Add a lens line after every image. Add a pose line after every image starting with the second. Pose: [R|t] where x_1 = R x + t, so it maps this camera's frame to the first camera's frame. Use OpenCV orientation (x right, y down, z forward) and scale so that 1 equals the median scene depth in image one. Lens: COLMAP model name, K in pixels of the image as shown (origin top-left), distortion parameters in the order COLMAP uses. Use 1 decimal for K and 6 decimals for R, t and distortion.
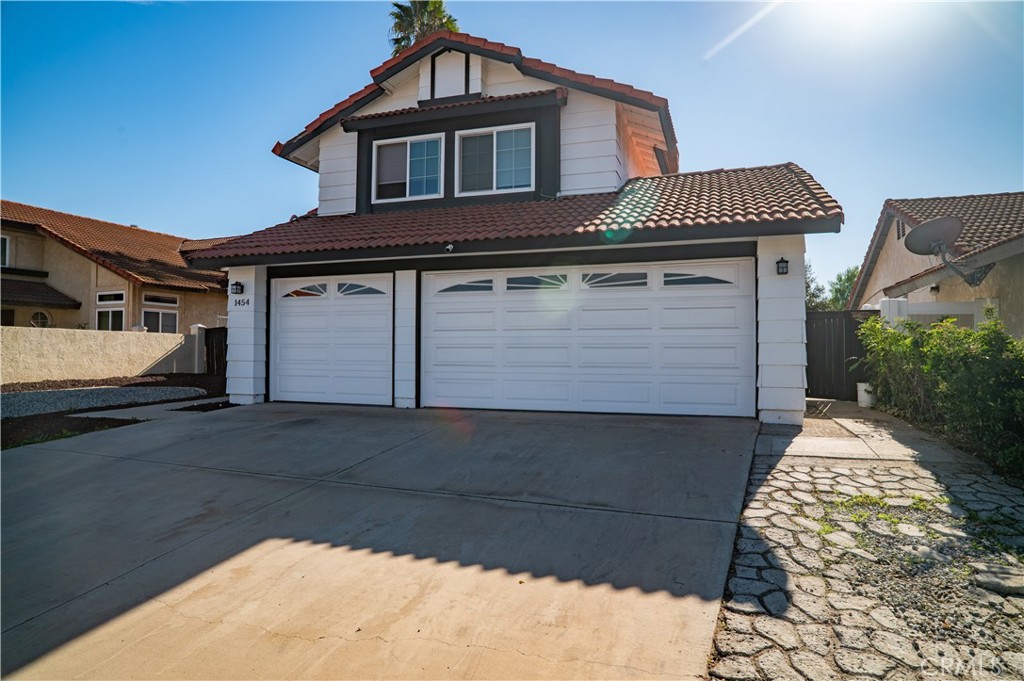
lens RADIAL K [[627.2, 0, 508.8], [0, 627.2, 349.0], [0, 0, 1]] dist [-0.043244, 0.008427]
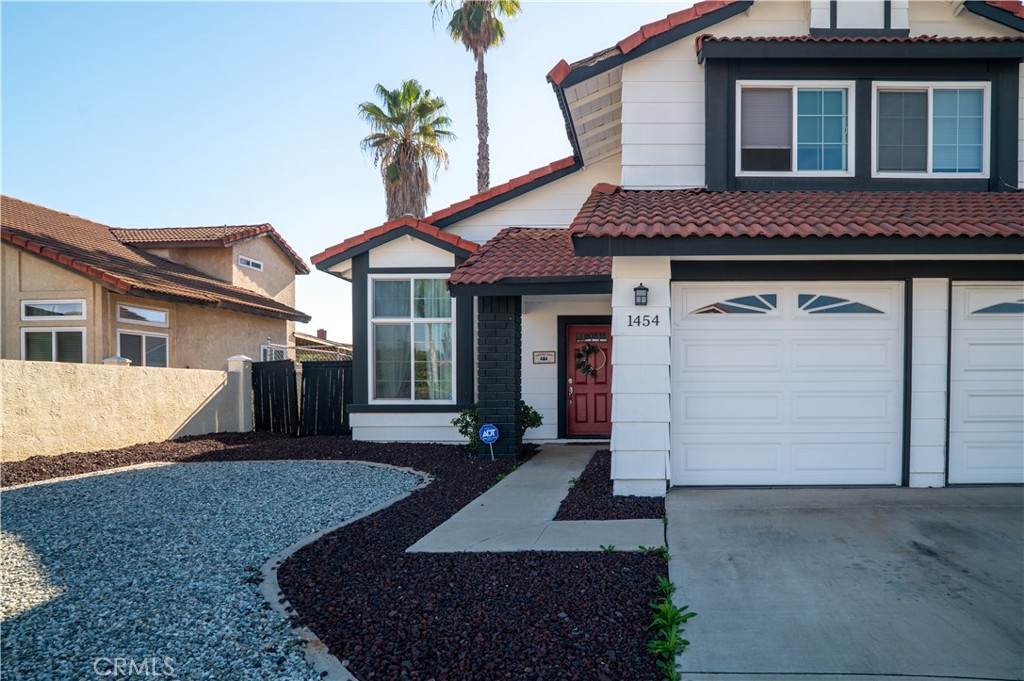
lens RADIAL K [[672.0, 0, 592.3], [0, 672.0, 415.2], [0, 0, 1]] dist [-0.042756, 0.022308]
pose [[0.949274, -0.021528, 0.313712, -0.612365], [0.005875, 0.998694, 0.050757, -0.016951], [-0.314394, -0.046339, 0.948161, 0.377221]]
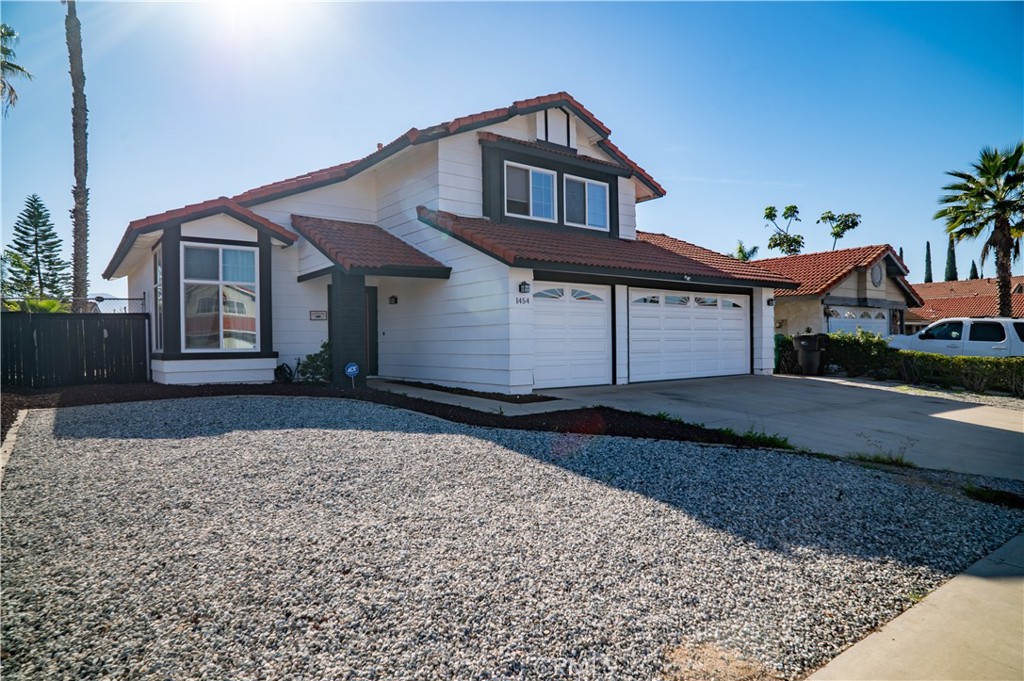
lens RADIAL K [[627.2, 0, 511.6], [0, 627.2, 342.5], [0, 0, 1]] dist [-0.043244, 0.008427]
pose [[0.560802, -0.007234, 0.827918, -1.204564], [0.002440, 0.999972, 0.007084, -0.008381], [-0.827946, -0.001953, 0.560804, 0.358321]]
